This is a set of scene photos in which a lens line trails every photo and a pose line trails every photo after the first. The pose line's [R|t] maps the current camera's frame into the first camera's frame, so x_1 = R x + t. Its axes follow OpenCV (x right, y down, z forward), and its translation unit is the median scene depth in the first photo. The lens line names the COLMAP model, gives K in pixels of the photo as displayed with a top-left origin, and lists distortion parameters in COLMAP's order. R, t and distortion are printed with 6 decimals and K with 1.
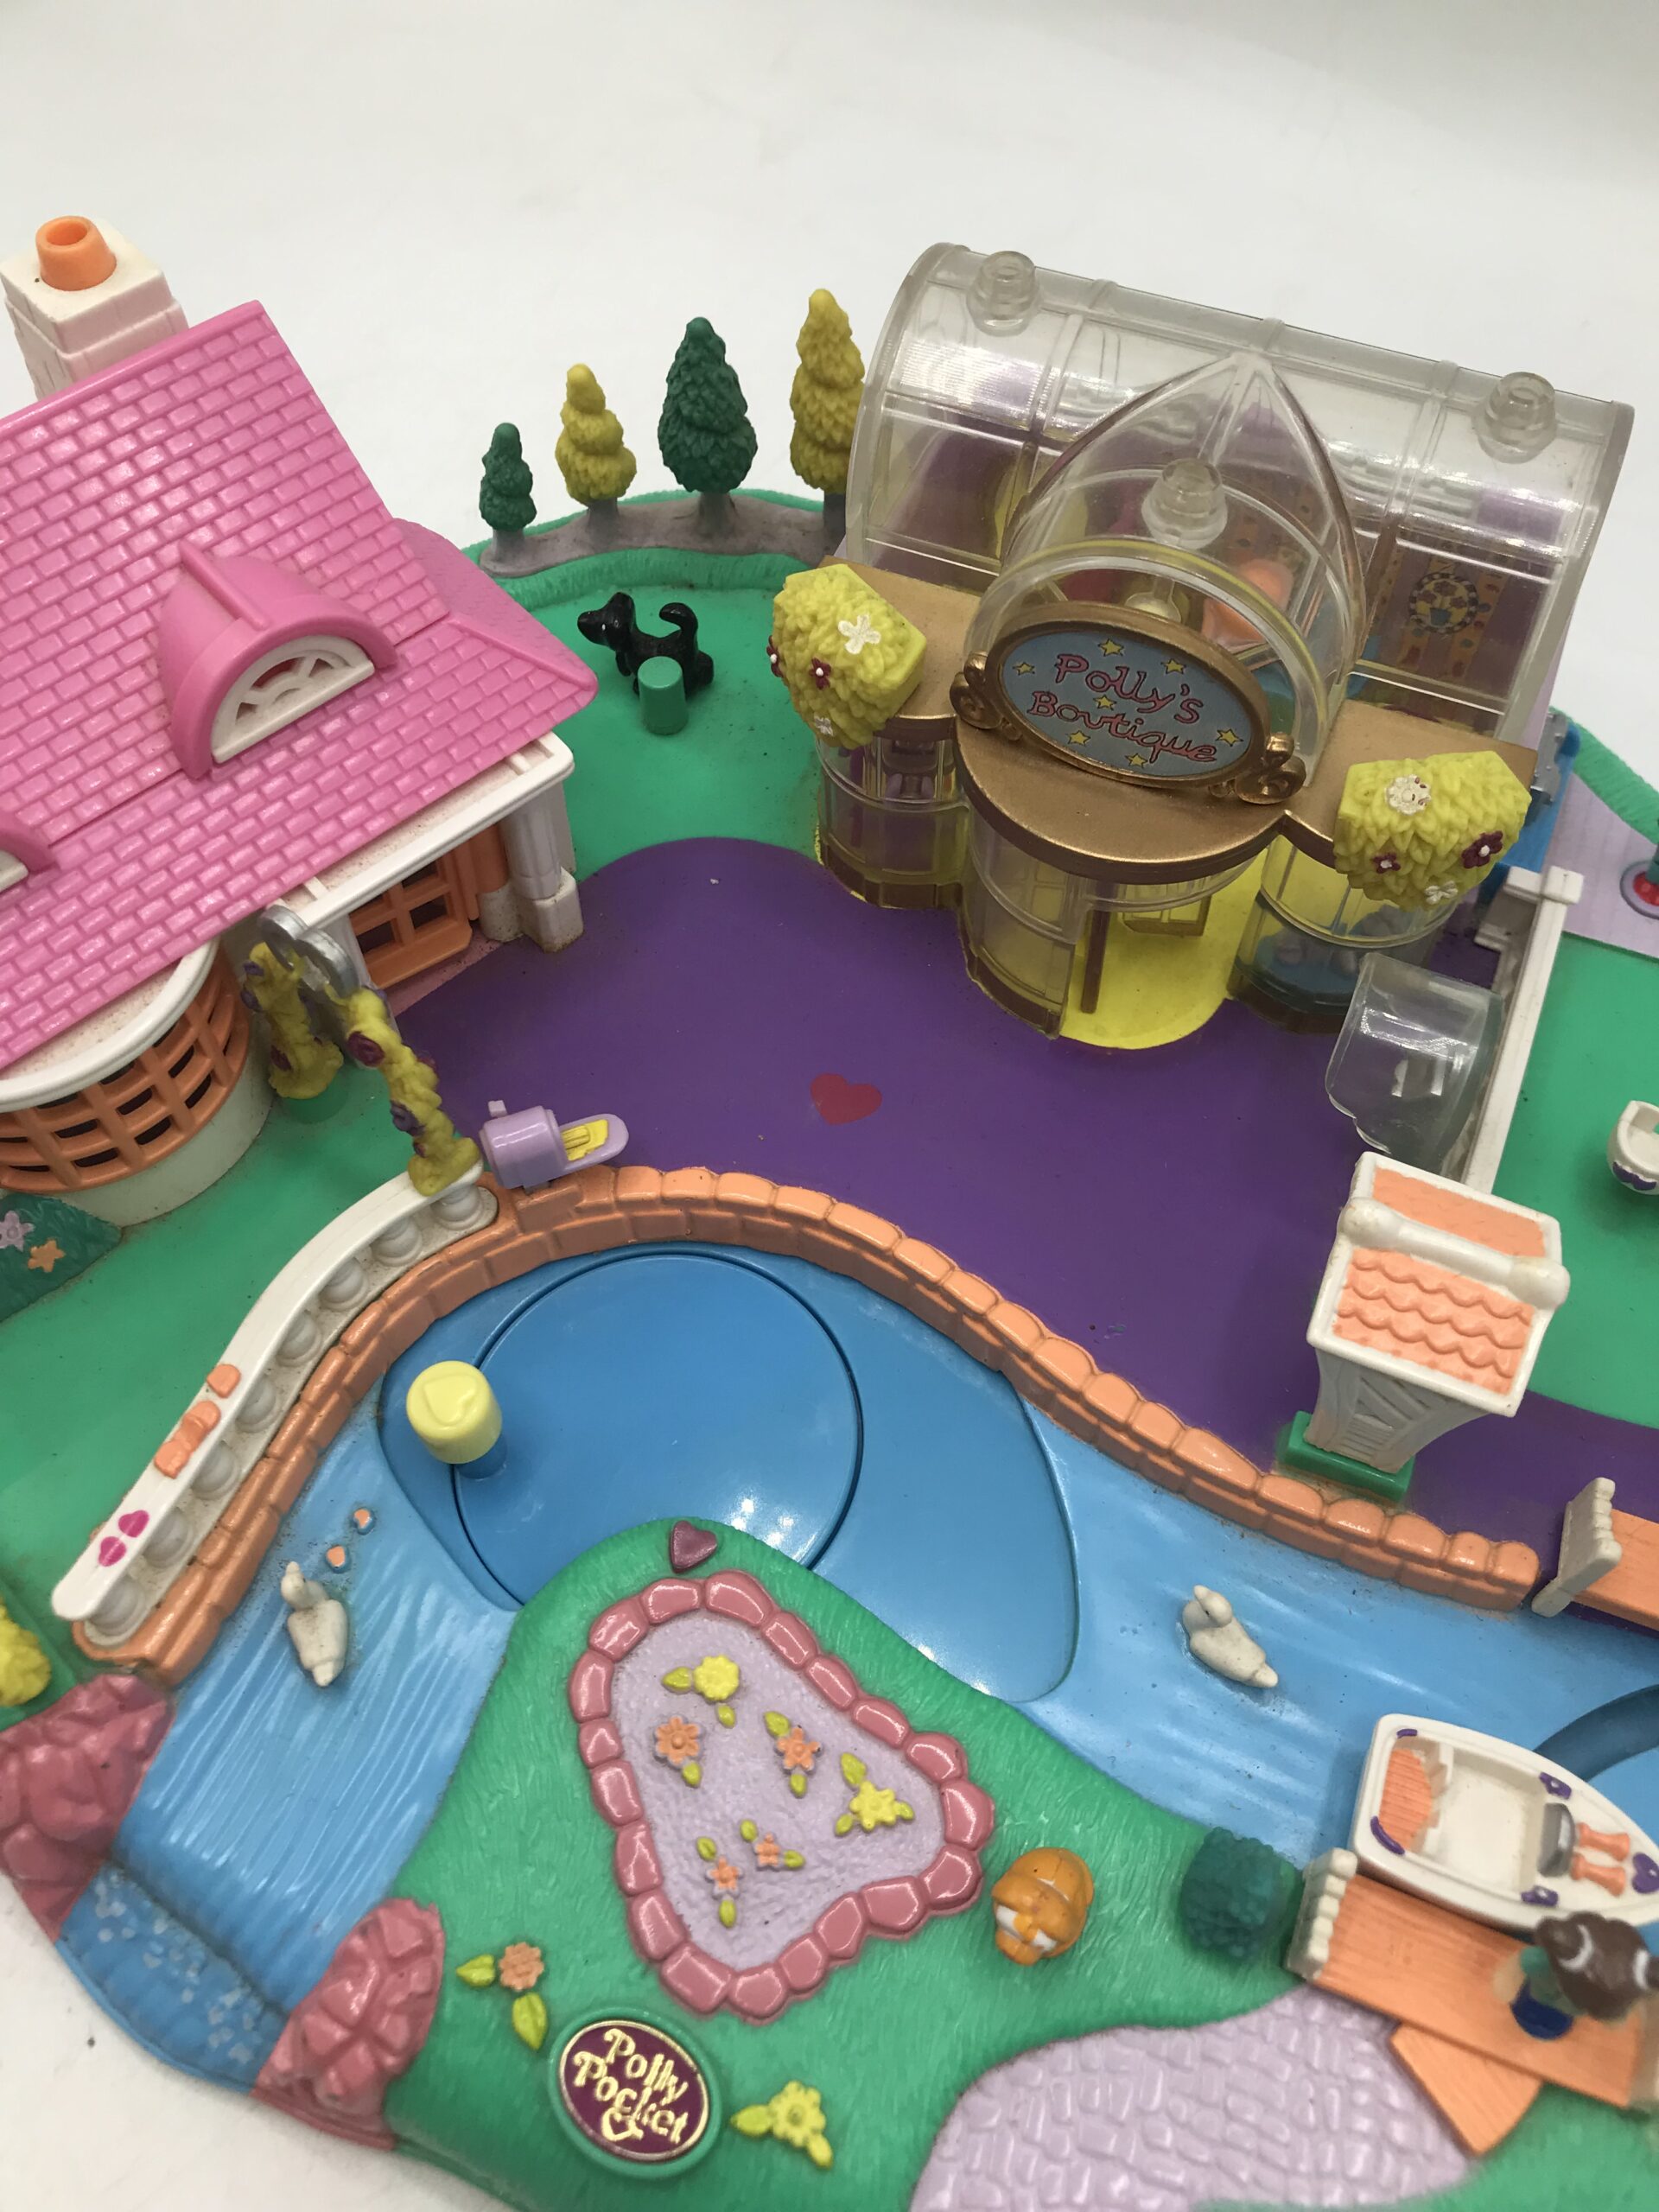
lens RADIAL K [[1836.9, 0, 862.8], [0, 1836.9, 1115.9], [0, 0, 1]] dist [-0.013592, -0.005162]
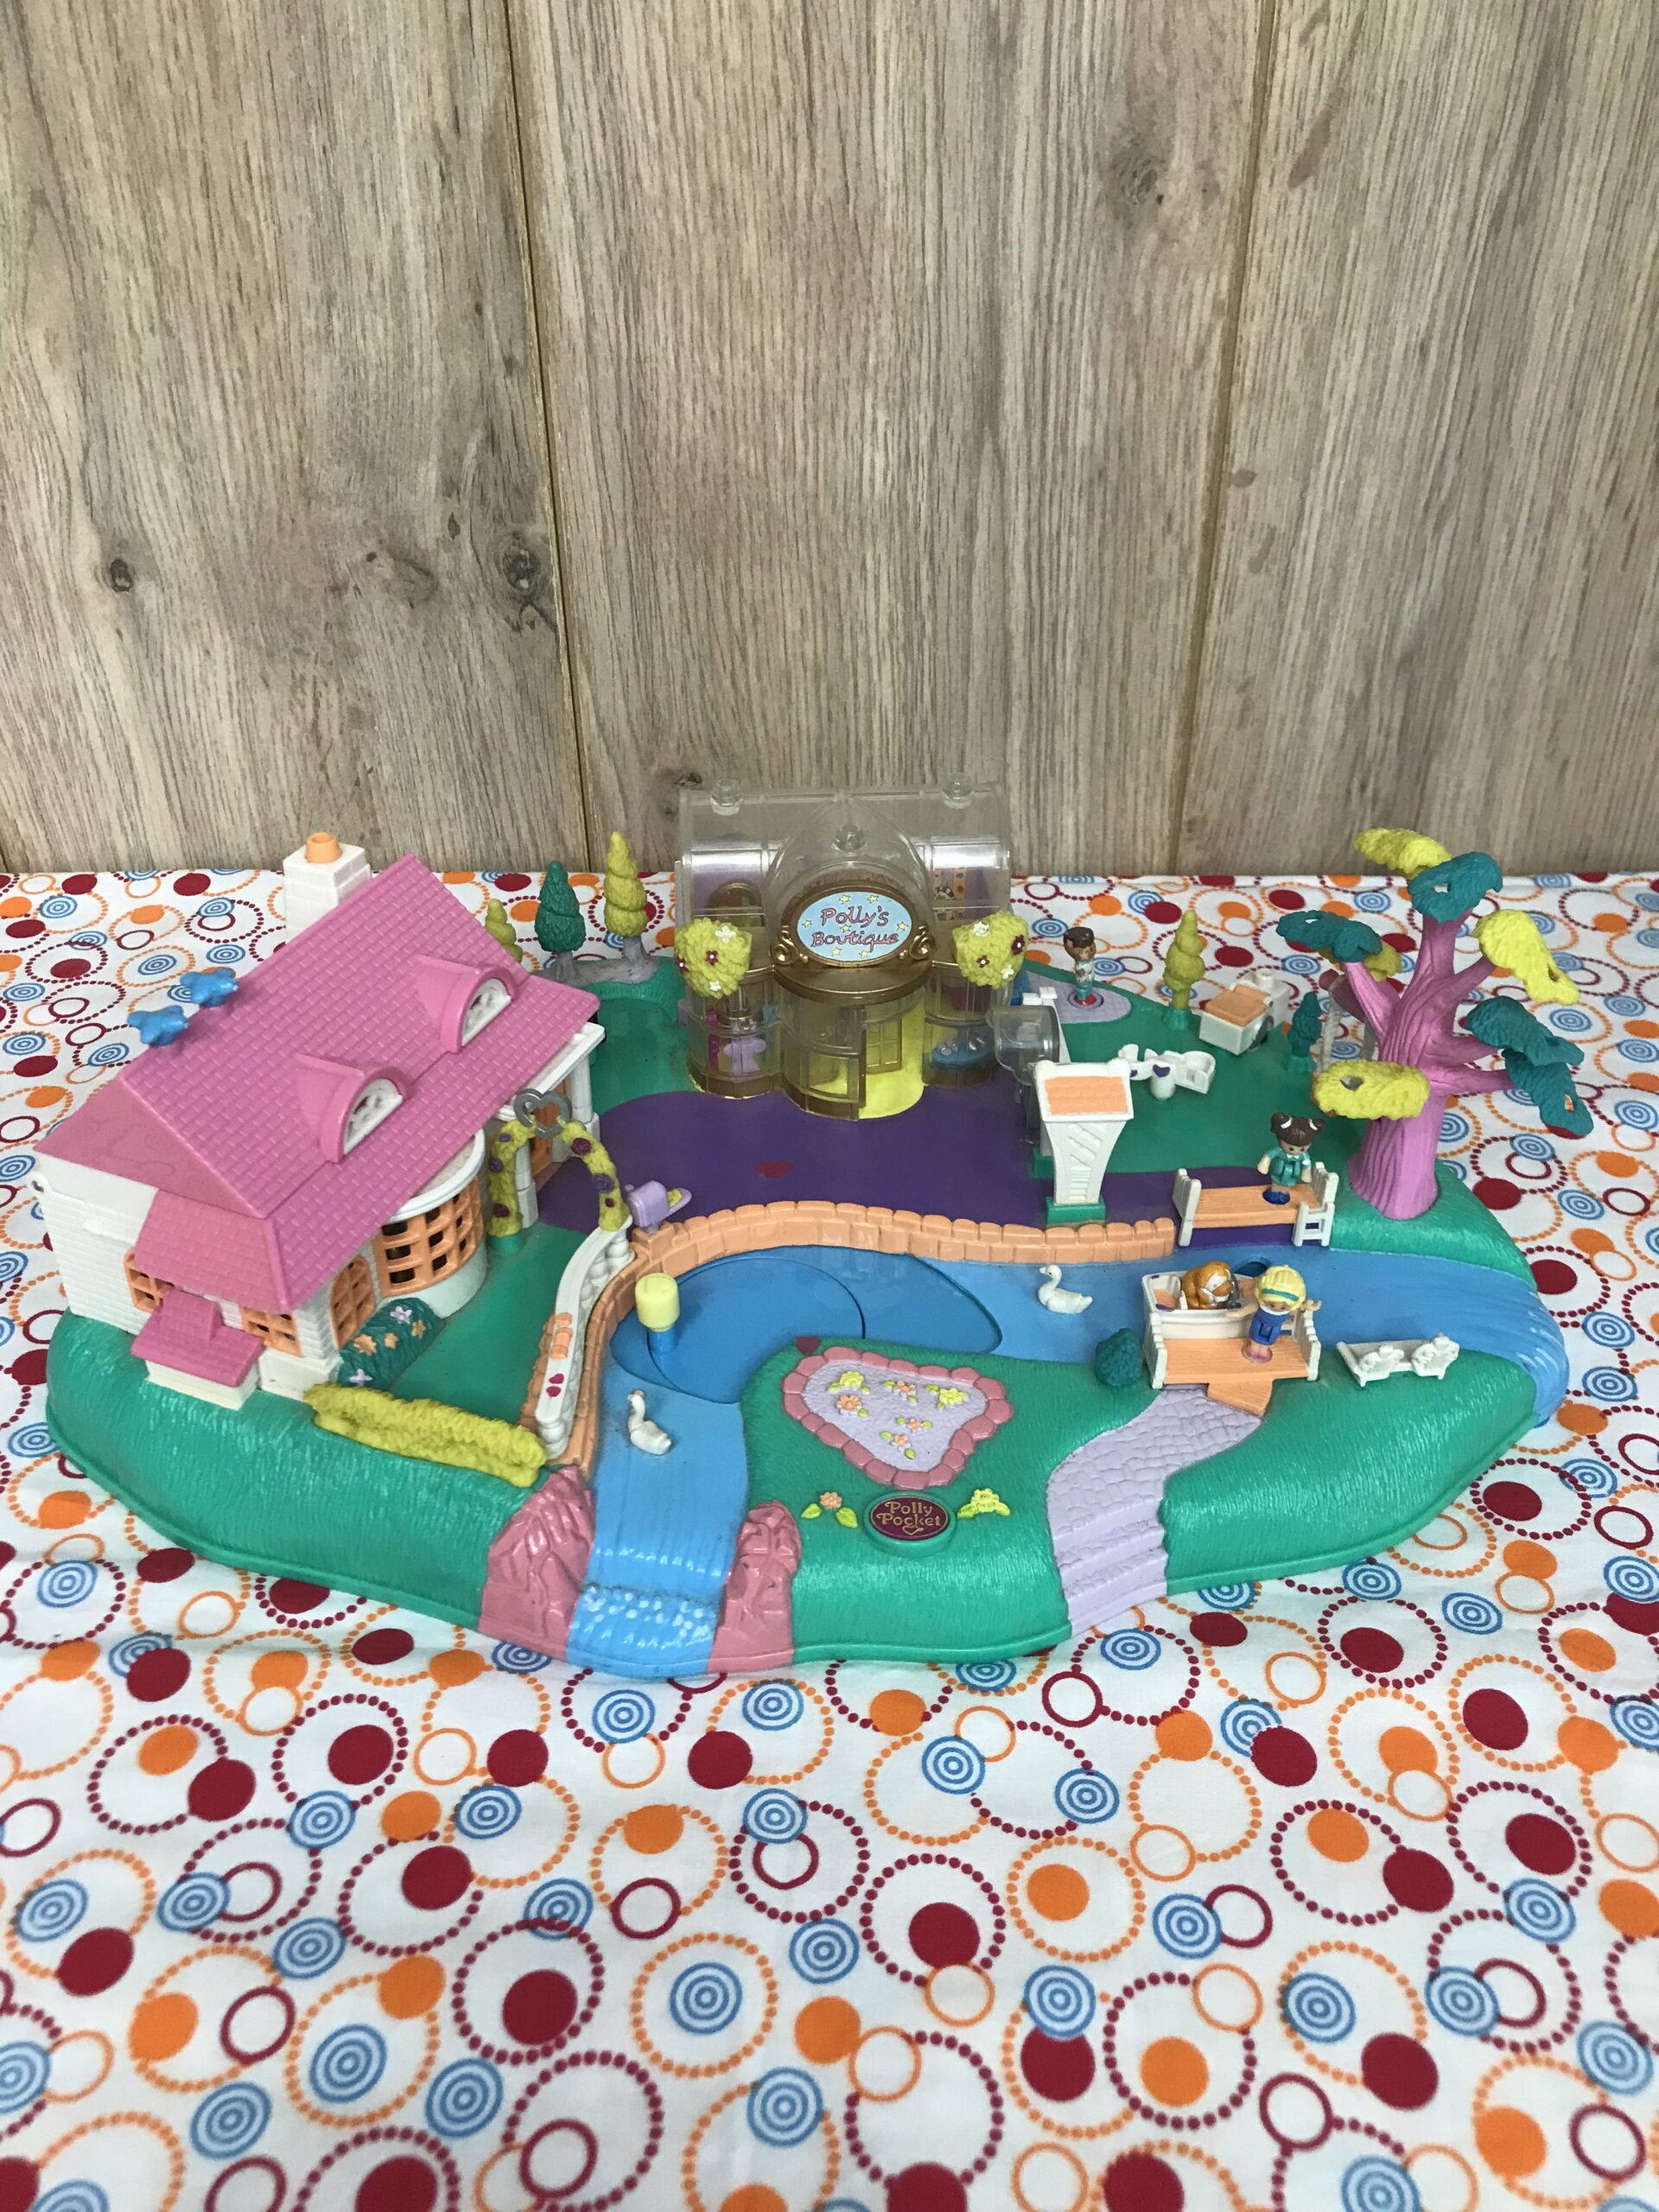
lens RADIAL K [[1836.9, 0, 862.8], [0, 1836.9, 1115.9], [0, 0, 1]] dist [-0.013592, -0.005162]
pose [[0.896317, -0.247523, 0.367896, -0.714711], [0.373484, 0.868656, -0.325494, 0.695743], [-0.239008, 0.429149, 0.871037, -0.841731]]
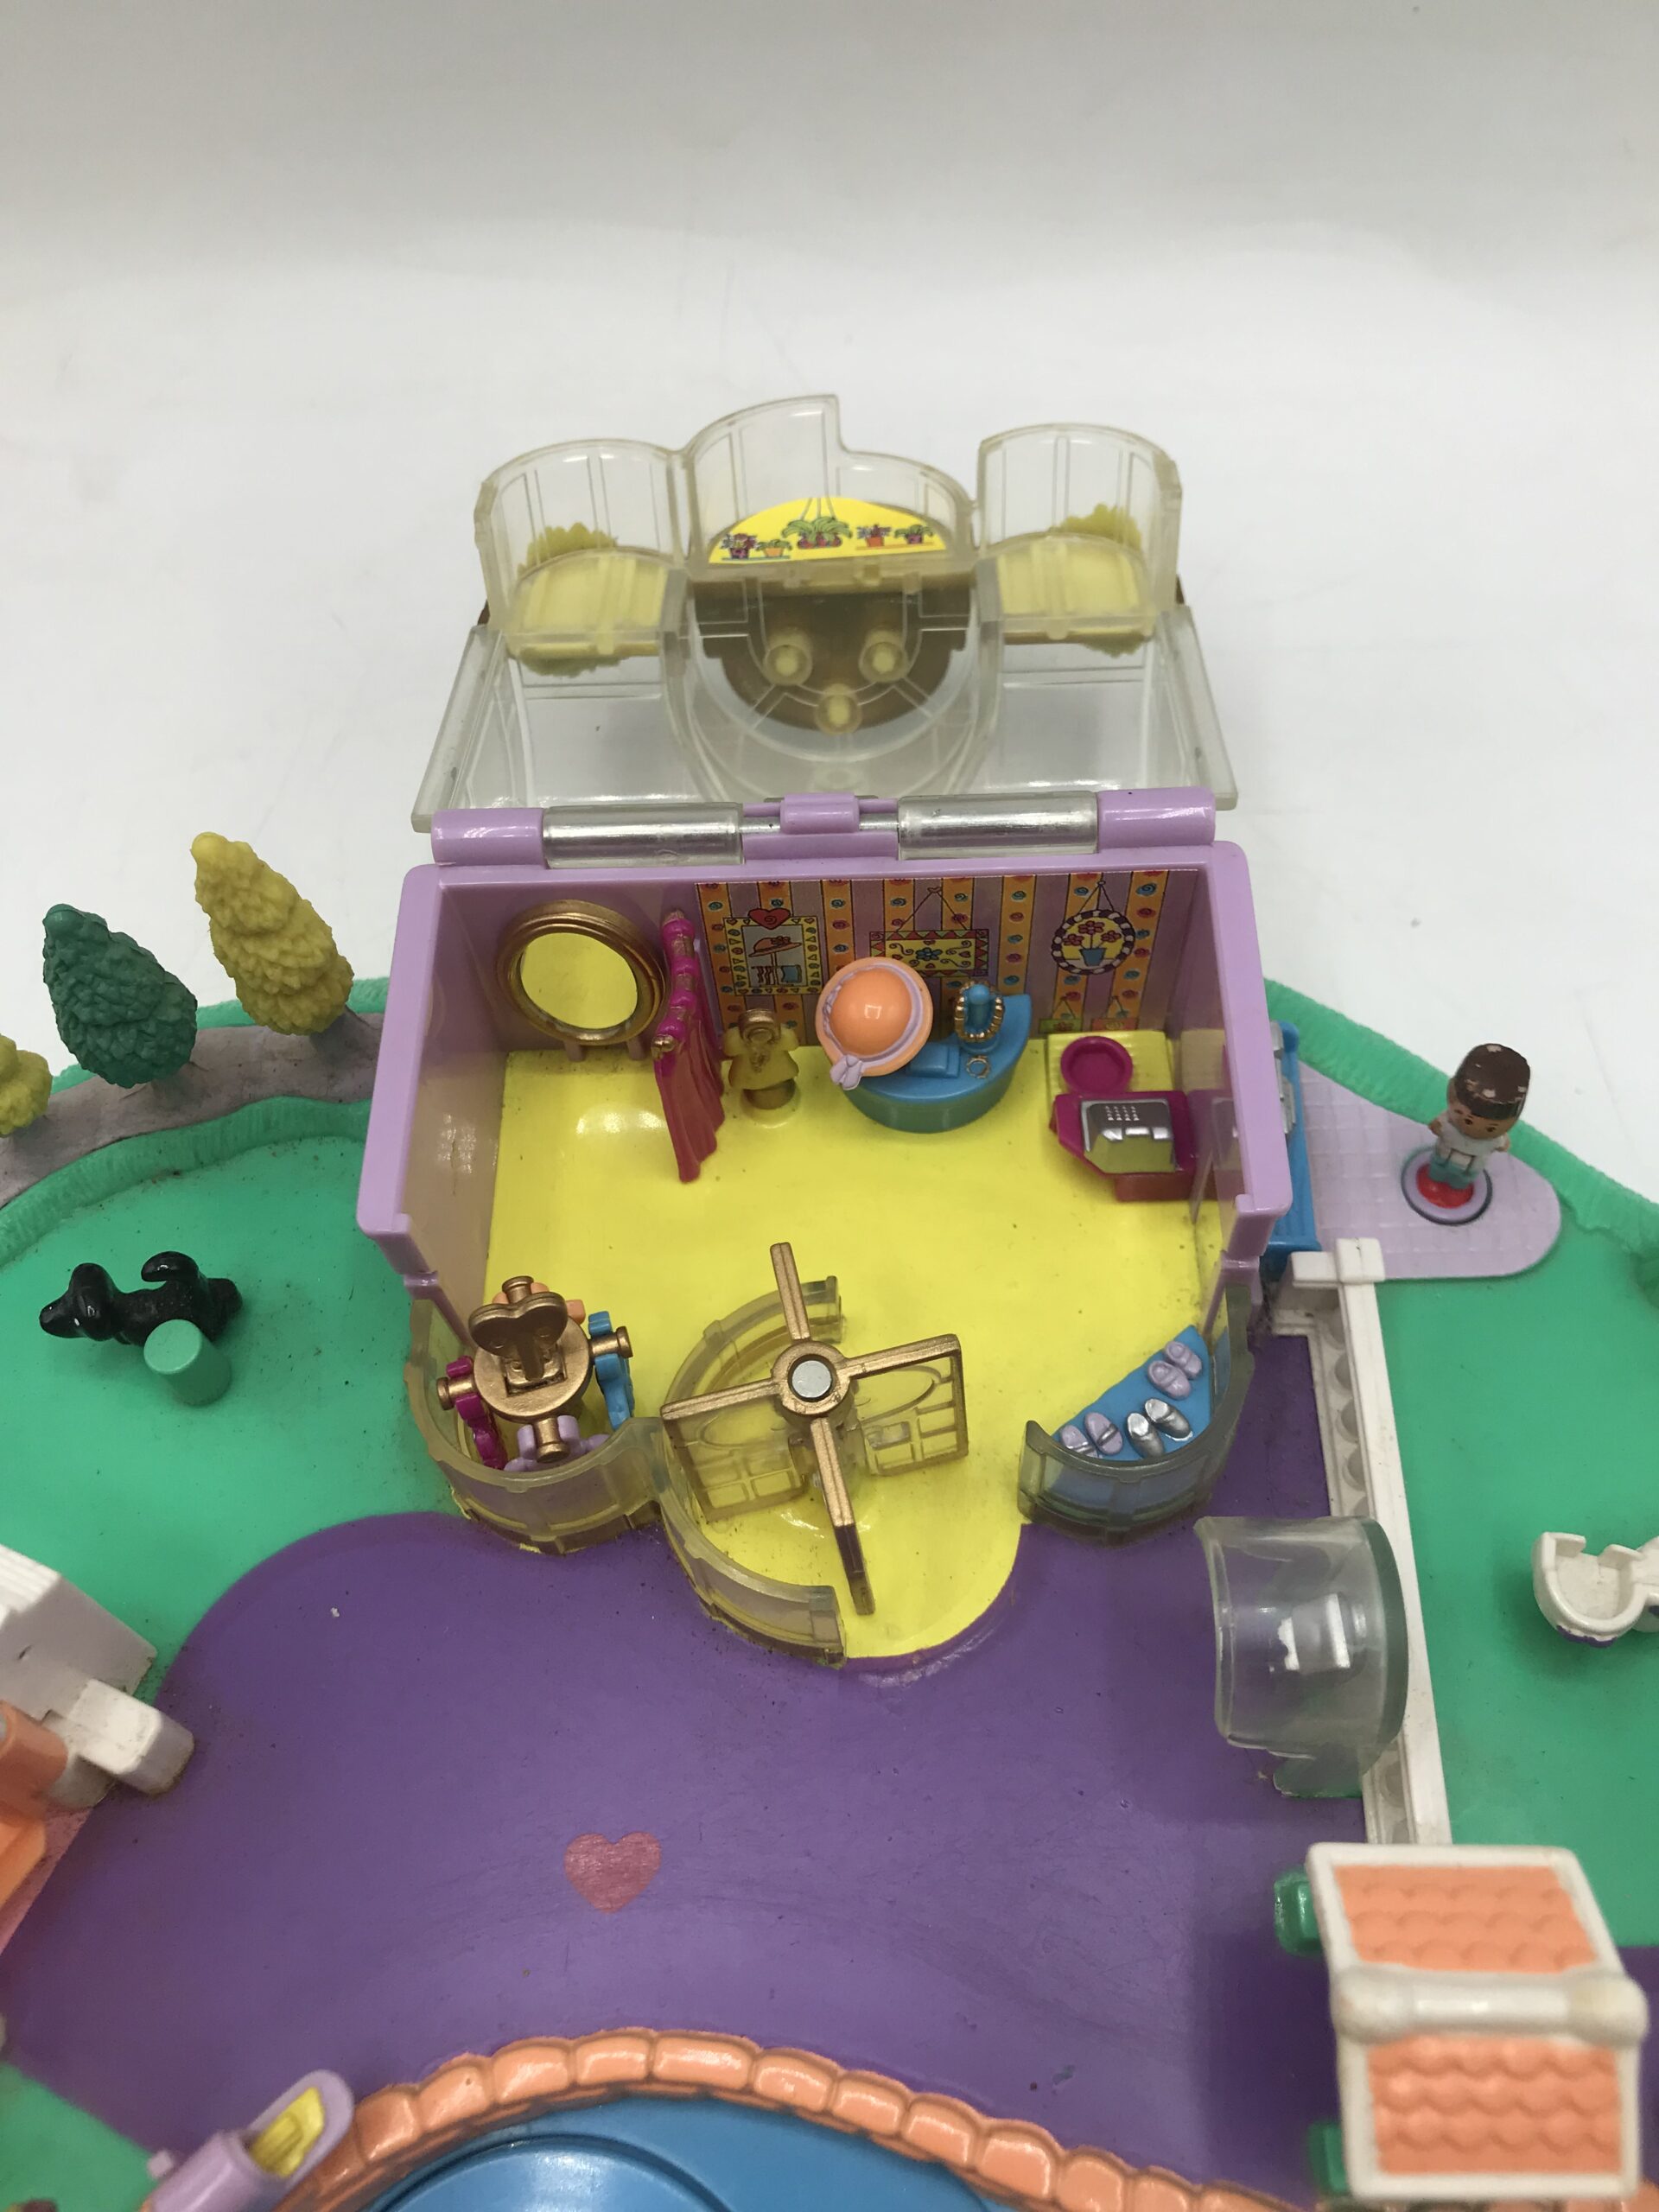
lens RADIAL K [[1889.7, 0, 892.0], [0, 1889.7, 1103.5], [0, 0, 1]] dist [-0.013098, -0.005054]
pose [[0.923576, -0.342888, 0.171567, 0.080994], [0.344525, 0.938540, 0.021093, -0.320171], [-0.168255, 0.039628, 0.984947, 0.236359]]
